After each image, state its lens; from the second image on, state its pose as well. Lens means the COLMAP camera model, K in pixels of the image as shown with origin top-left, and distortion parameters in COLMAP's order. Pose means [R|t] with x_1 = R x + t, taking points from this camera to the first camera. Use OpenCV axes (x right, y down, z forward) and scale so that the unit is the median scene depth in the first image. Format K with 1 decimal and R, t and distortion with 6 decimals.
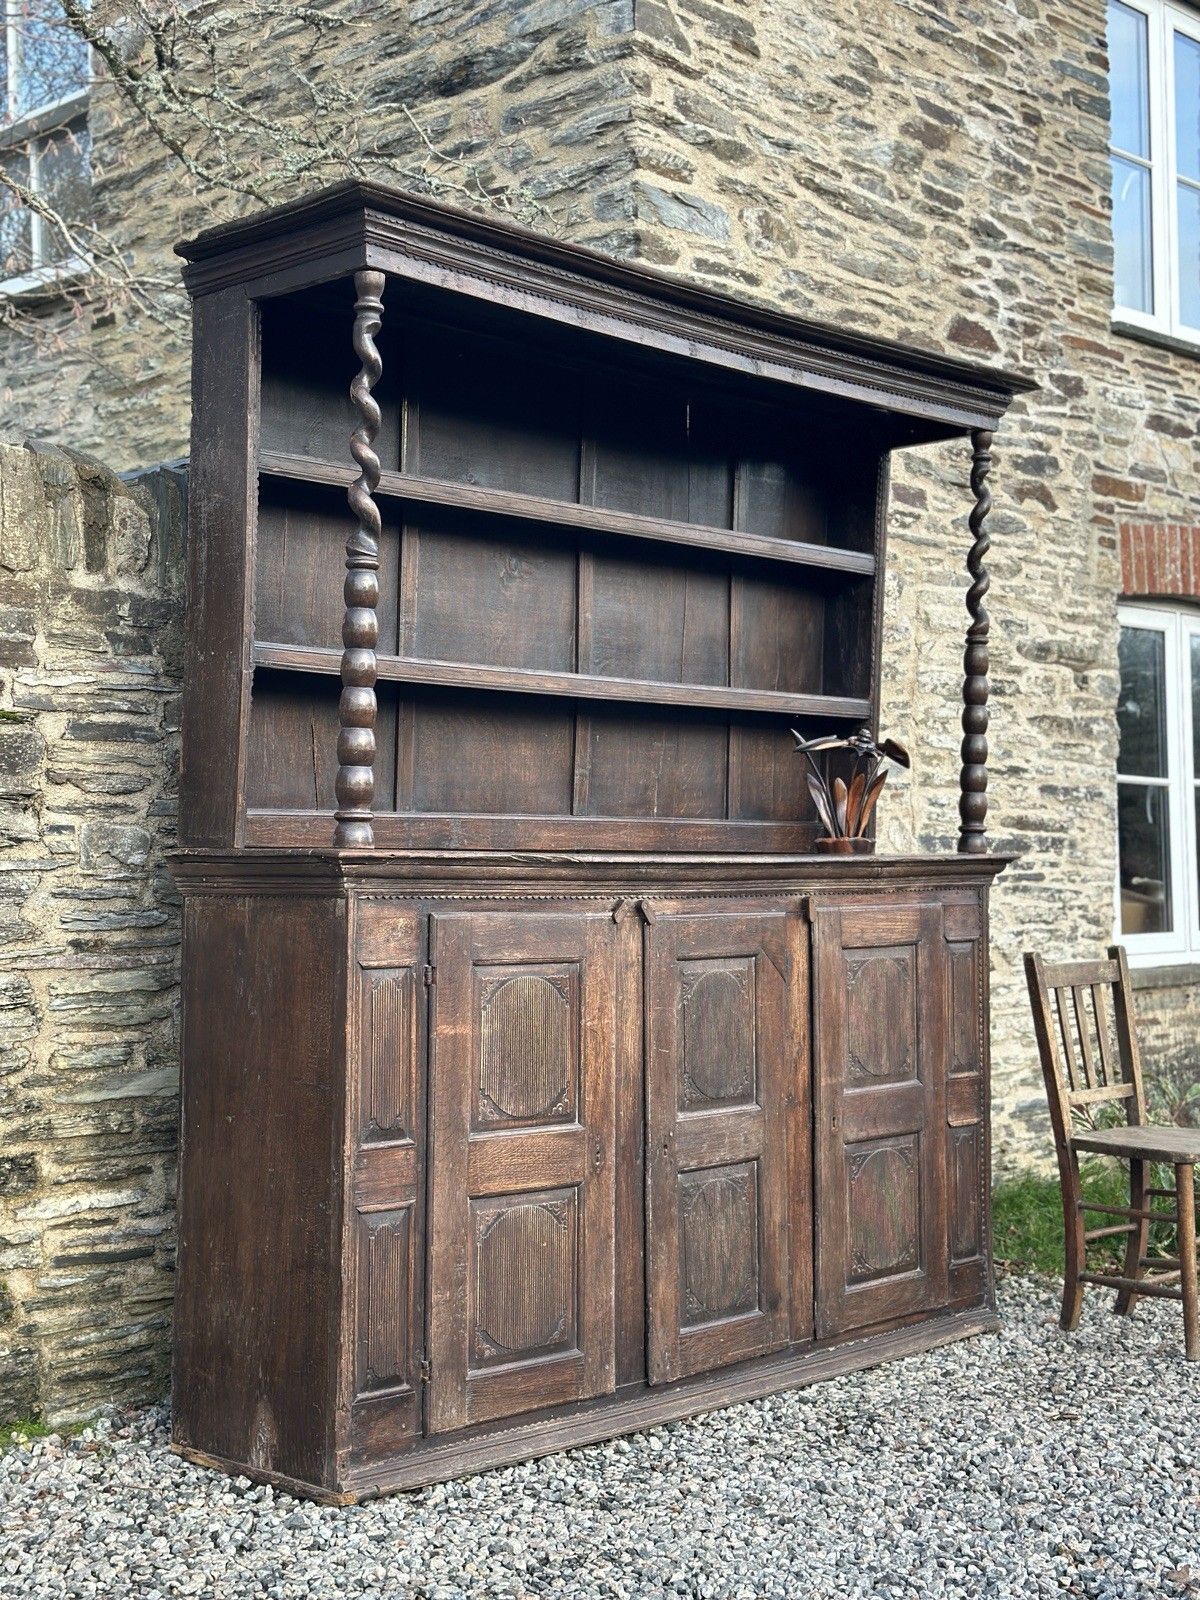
lens RADIAL K [[2217.5, 0, 600.0], [0, 2217.5, 812.0], [0, 0, 1]] dist [0.123498, 0.000000]
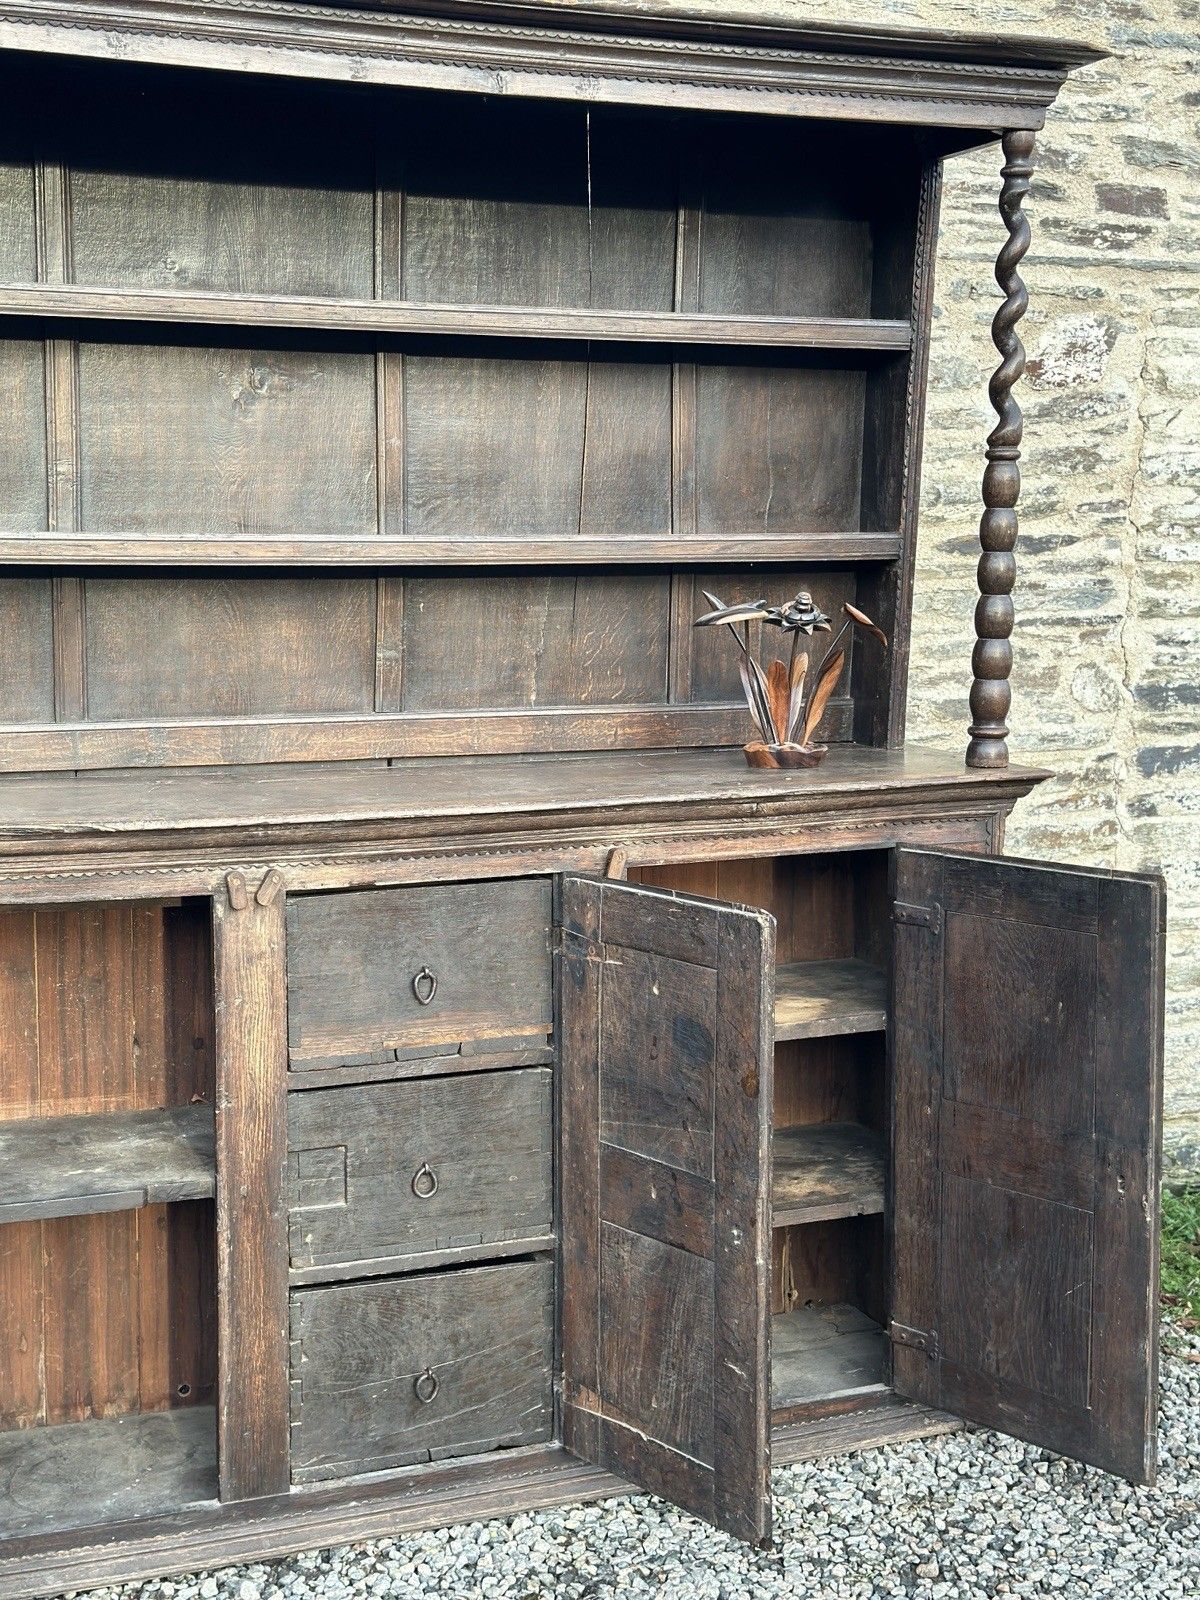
lens RADIAL K [[2217.5, 0, 596.9], [0, 2217.5, 807.3], [0, 0, 1]] dist [0.123498, 0.000000]
pose [[0.908196, 0.057882, -0.414523, 0.414317], [0.007220, 0.988077, 0.153789, -0.091605], [0.418483, -0.142663, 0.896950, 0.389008]]
